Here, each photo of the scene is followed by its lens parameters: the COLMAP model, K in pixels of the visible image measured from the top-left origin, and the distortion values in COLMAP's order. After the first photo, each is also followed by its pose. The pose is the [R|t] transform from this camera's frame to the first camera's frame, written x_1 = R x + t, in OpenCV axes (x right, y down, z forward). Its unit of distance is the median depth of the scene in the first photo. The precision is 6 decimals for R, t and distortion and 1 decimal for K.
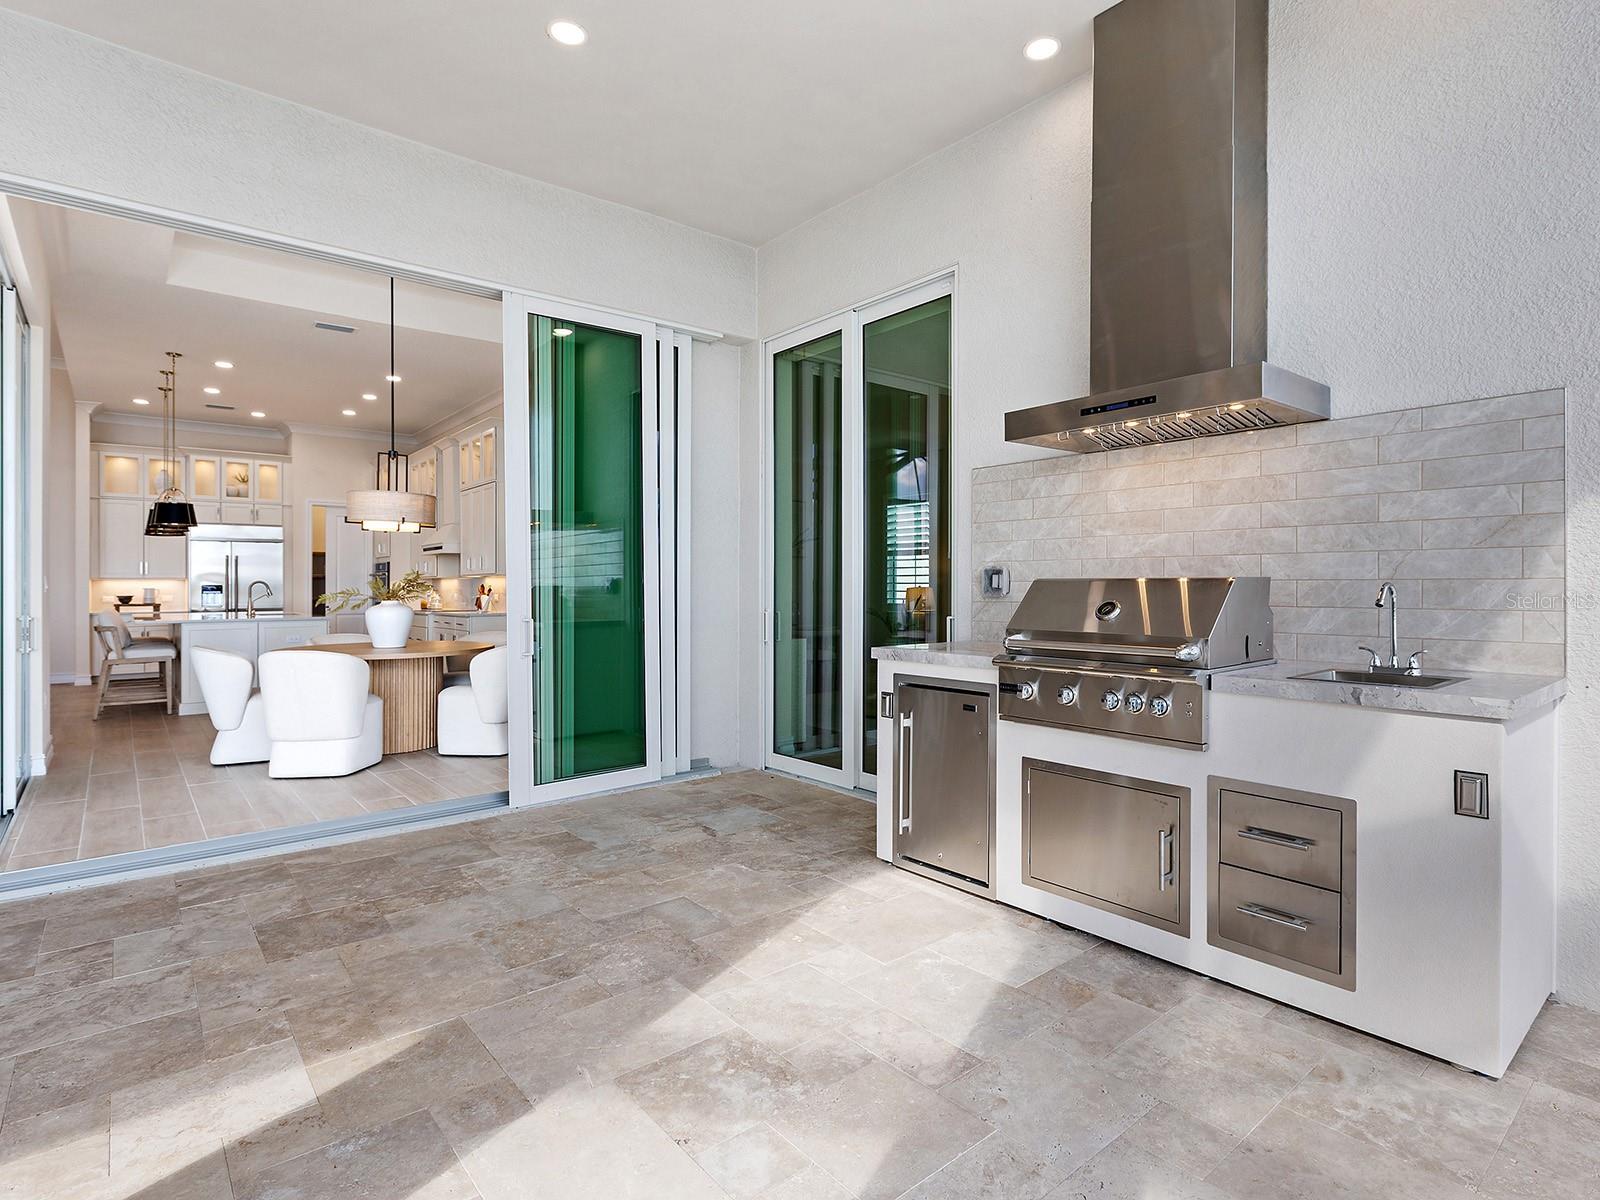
lens RADIAL K [[822.9, 0, 803.6], [0, 822.9, 568.6], [0, 0, 1]] dist [-0.009385, -0.000279]
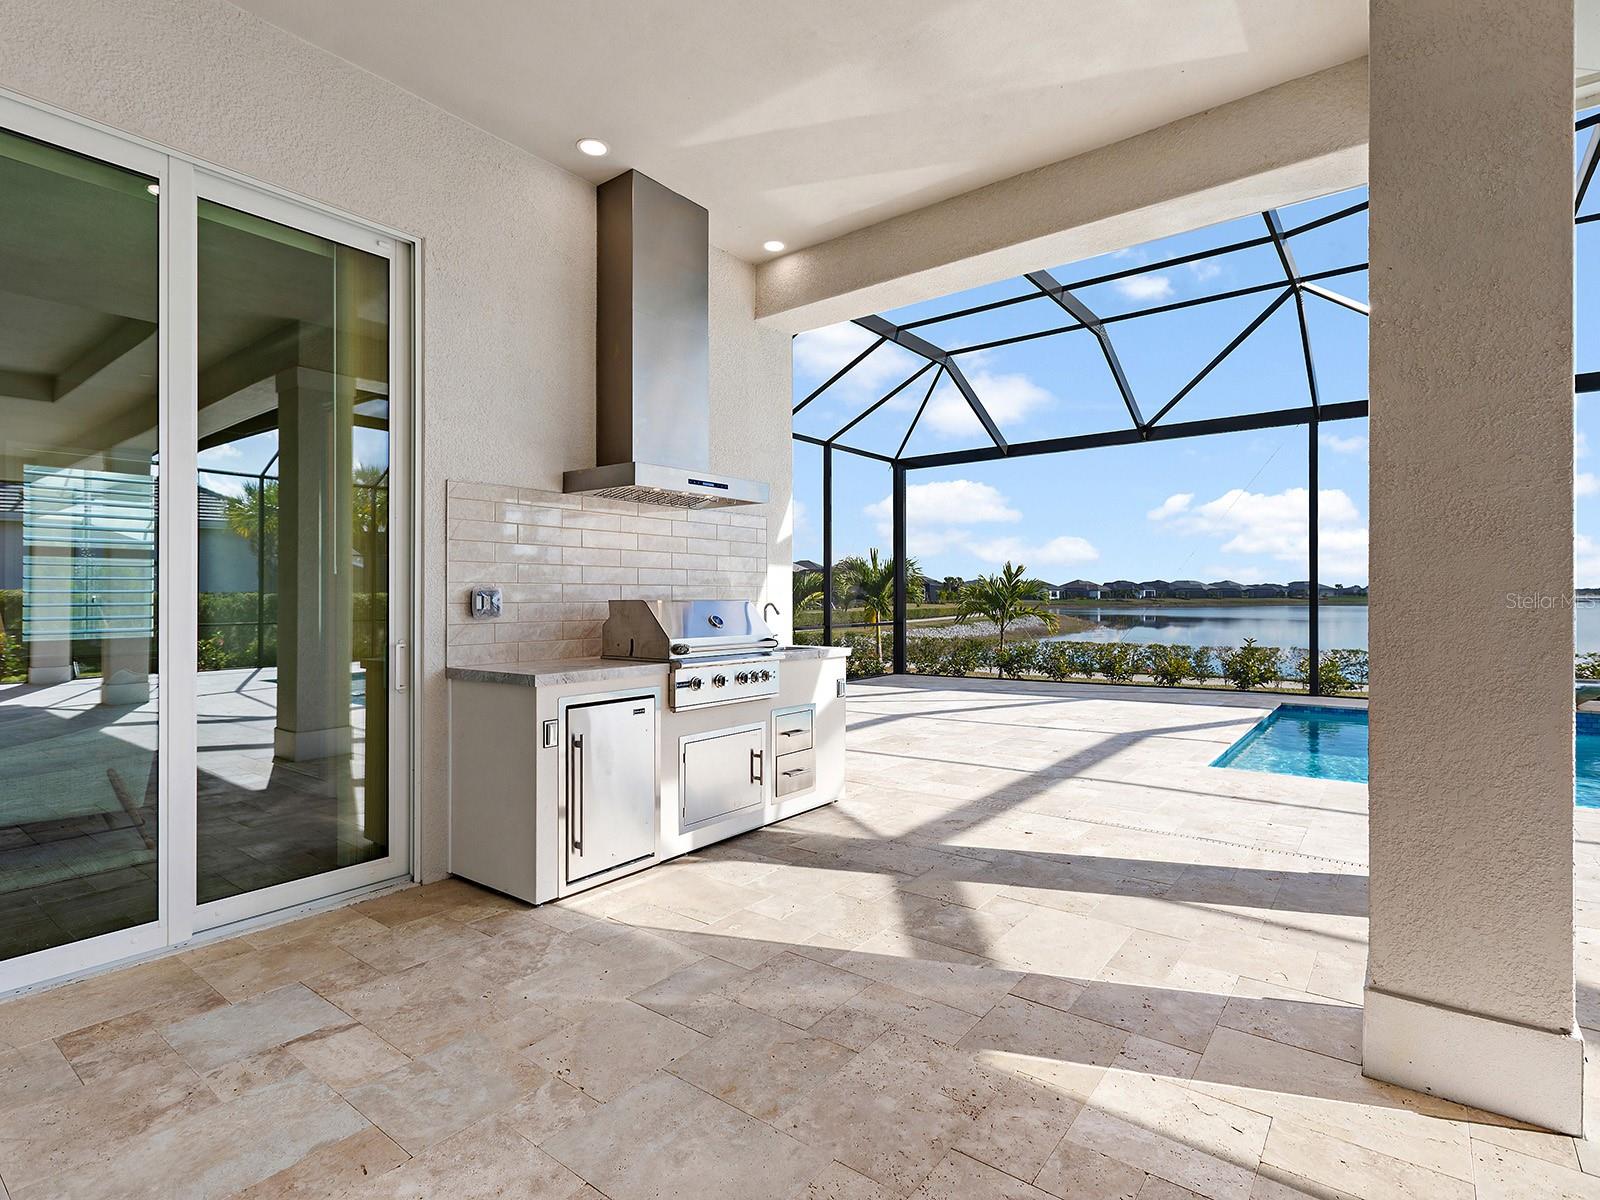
lens RADIAL K [[829.9, 0, 824.3], [0, 829.9, 580.7], [0, 0, 1]] dist [-0.005381, 0.000103]
pose [[-0.247177, 0.022630, 0.968706, -0.928331], [-0.011295, 0.999592, -0.026234, 0.011986], [-0.968905, -0.017426, -0.246820, 0.962761]]
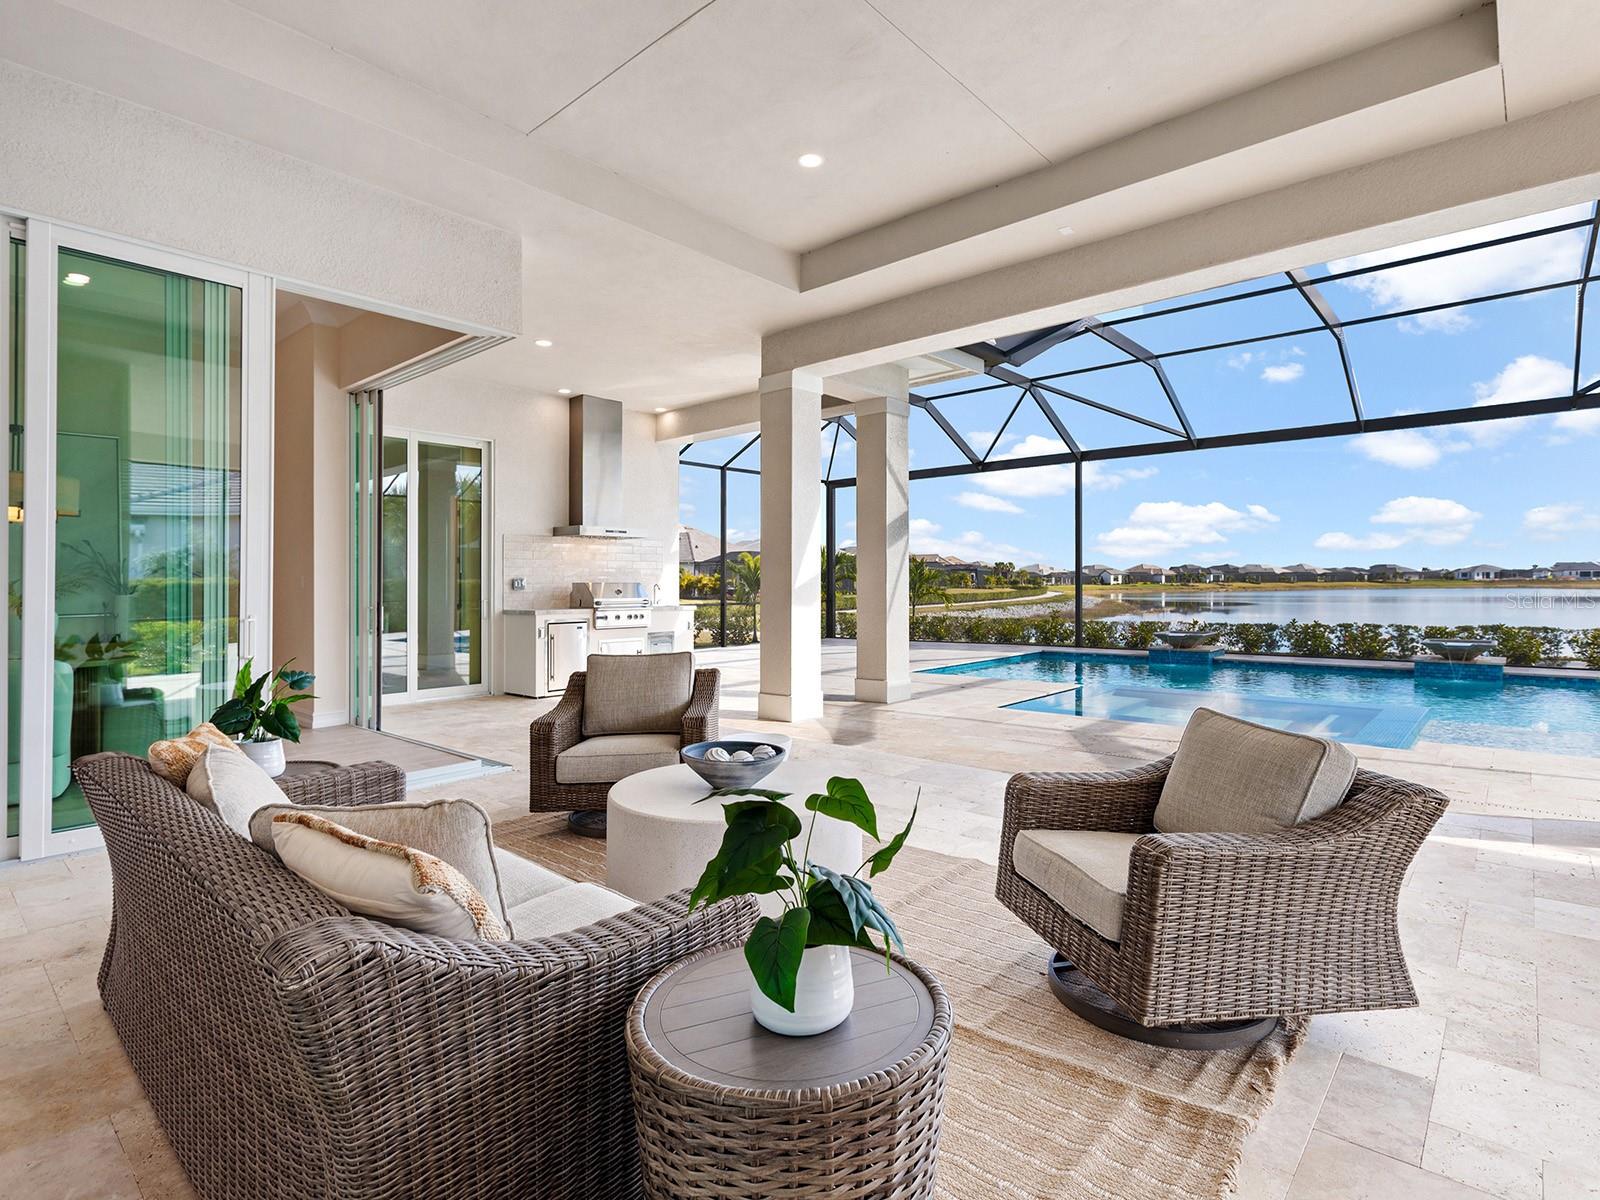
lens RADIAL K [[822.9, 0, 803.6], [0, 822.9, 568.6], [0, 0, 1]] dist [-0.009385, -0.000279]
pose [[-0.138278, 0.020470, 0.990182, -2.627029], [-0.009754, 0.999710, -0.022029, 0.018259], [-0.990345, -0.012704, -0.138039, 0.557733]]
